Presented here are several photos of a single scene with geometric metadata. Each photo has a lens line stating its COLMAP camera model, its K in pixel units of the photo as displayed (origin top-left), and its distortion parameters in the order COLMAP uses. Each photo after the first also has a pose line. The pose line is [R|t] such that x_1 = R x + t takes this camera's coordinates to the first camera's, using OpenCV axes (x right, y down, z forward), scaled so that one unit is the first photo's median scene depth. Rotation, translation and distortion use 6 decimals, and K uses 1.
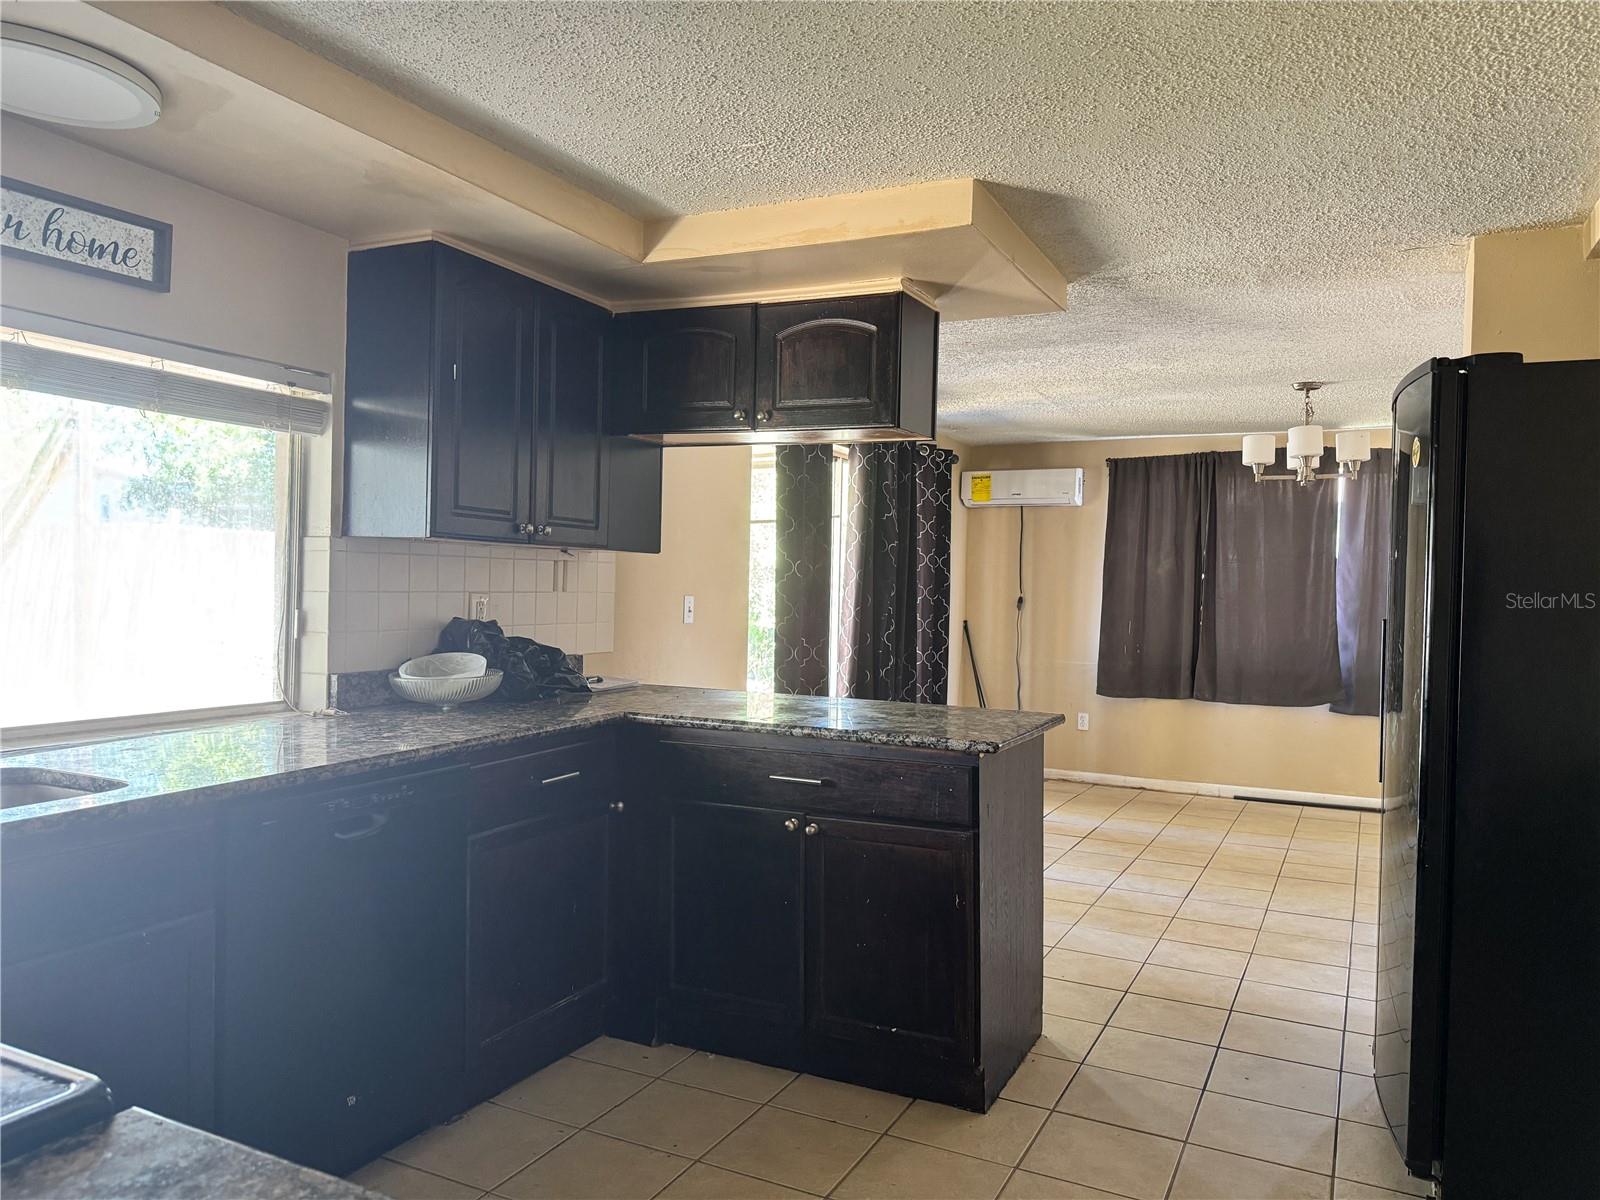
lens RADIAL K [[1134.4, 0, 799.7], [0, 1134.4, 598.5], [0, 0, 1]] dist [-0.003220, 0.000499]
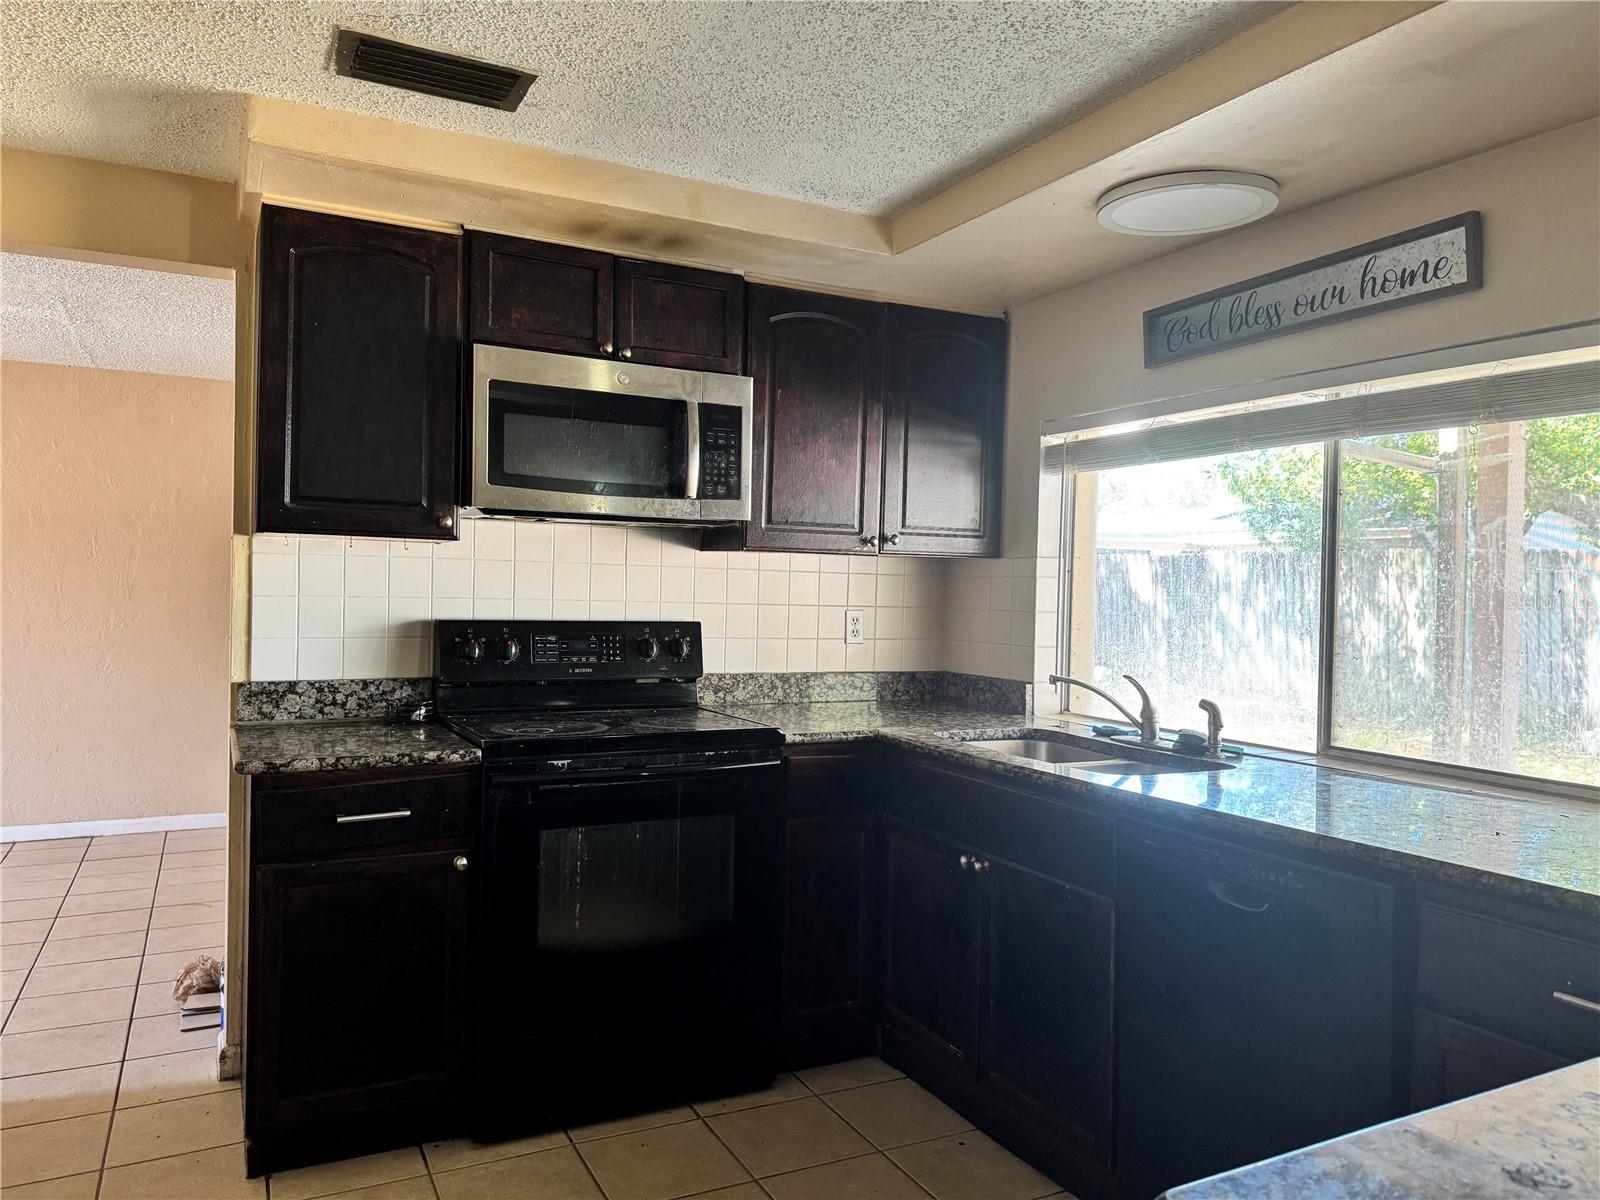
lens RADIAL K [[1134.4, 0, 797.7], [0, 1134.4, 599.5], [0, 0, 1]] dist [-0.003220, 0.000499]
pose [[-0.587731, -0.030013, -0.808500, 0.475033], [-0.054393, 0.998517, 0.002474, -0.005295], [0.807226, 0.045431, -0.588491, 1.176349]]
